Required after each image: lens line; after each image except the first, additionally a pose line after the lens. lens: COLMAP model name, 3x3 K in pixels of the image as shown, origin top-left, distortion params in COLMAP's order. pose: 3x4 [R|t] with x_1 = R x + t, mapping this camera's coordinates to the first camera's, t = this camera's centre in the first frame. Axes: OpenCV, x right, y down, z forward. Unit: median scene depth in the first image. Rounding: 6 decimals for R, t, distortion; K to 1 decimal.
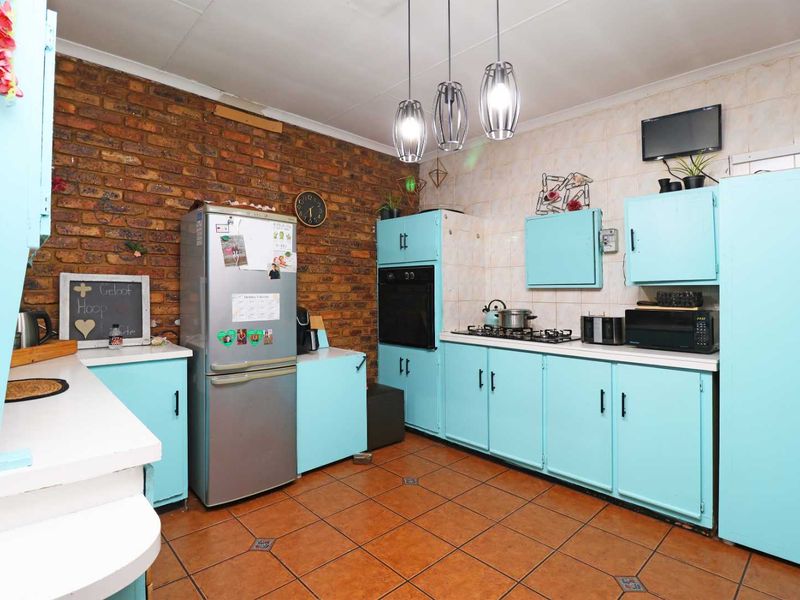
lens RADIAL K [[403.4, 0, 415.0], [0, 403.4, 285.7], [0, 0, 1]] dist [-0.001345, -0.011128]
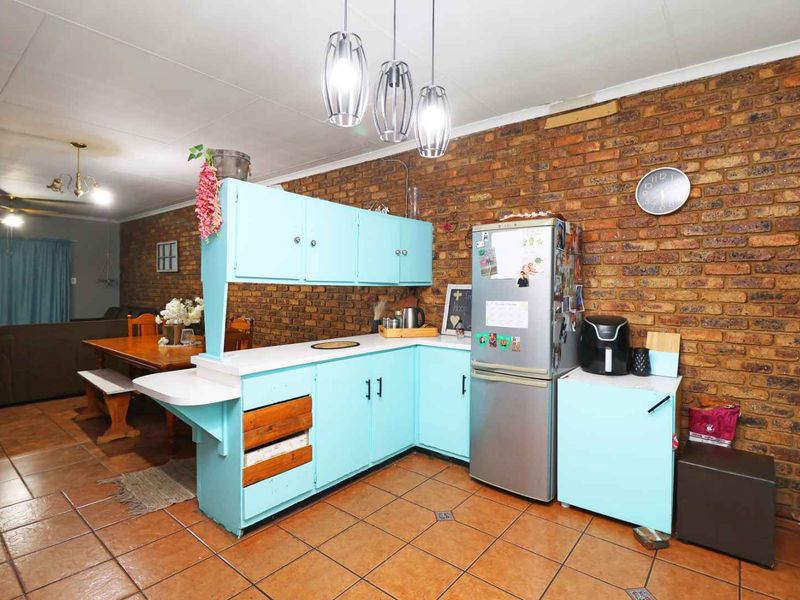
lens RADIAL K [[414.4, 0, 399.6], [0, 414.4, 294.3], [0, 0, 1]] dist [0.000591, -0.011878]
pose [[0.137192, 0.011343, -0.990479, 0.592036], [0.005836, 0.999908, 0.012259, -0.012325], [0.990527, -0.007462, 0.137113, 0.533243]]
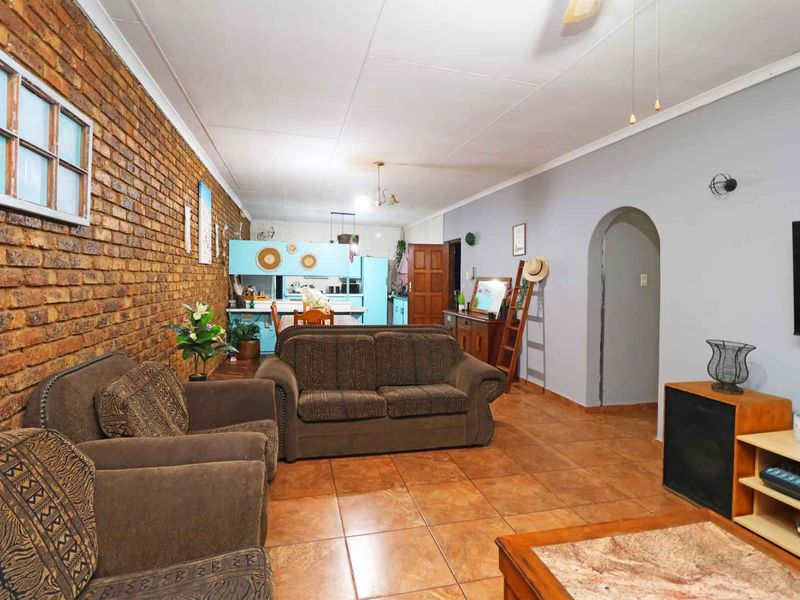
lens RADIAL K [[416.5, 0, 402.0], [0, 416.5, 285.1], [0, 0, 1]] dist [0.001452, -0.013022]
pose [[0.481373, -0.008302, 0.876476, -2.552608], [-0.036169, 0.998915, 0.029326, -0.068132], [-0.875769, -0.045818, 0.480551, -1.368827]]
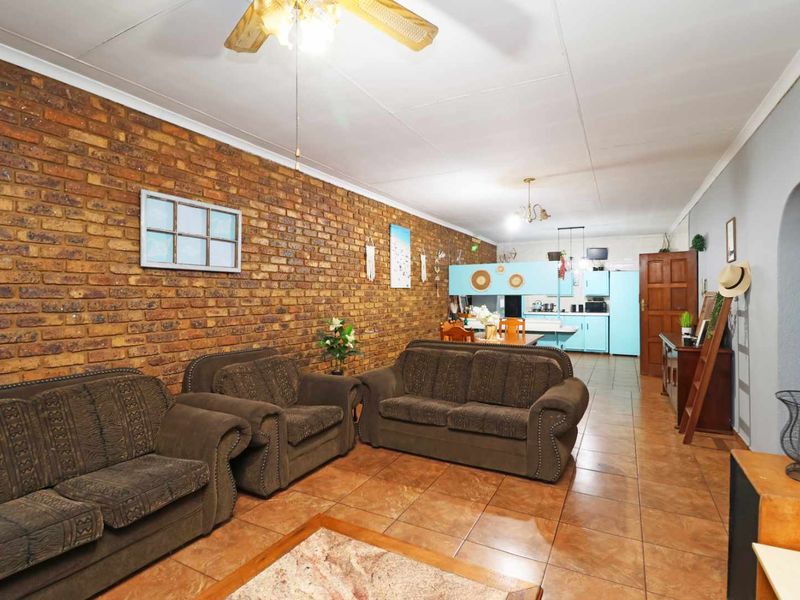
lens RADIAL K [[414.4, 0, 399.6], [0, 414.4, 294.3], [0, 0, 1]] dist [0.000591, -0.011878]
pose [[0.947824, -0.008533, 0.318681, -2.108655], [0.001996, 0.999781, 0.020835, -0.089188], [-0.318789, -0.019112, 0.947633, -1.885626]]
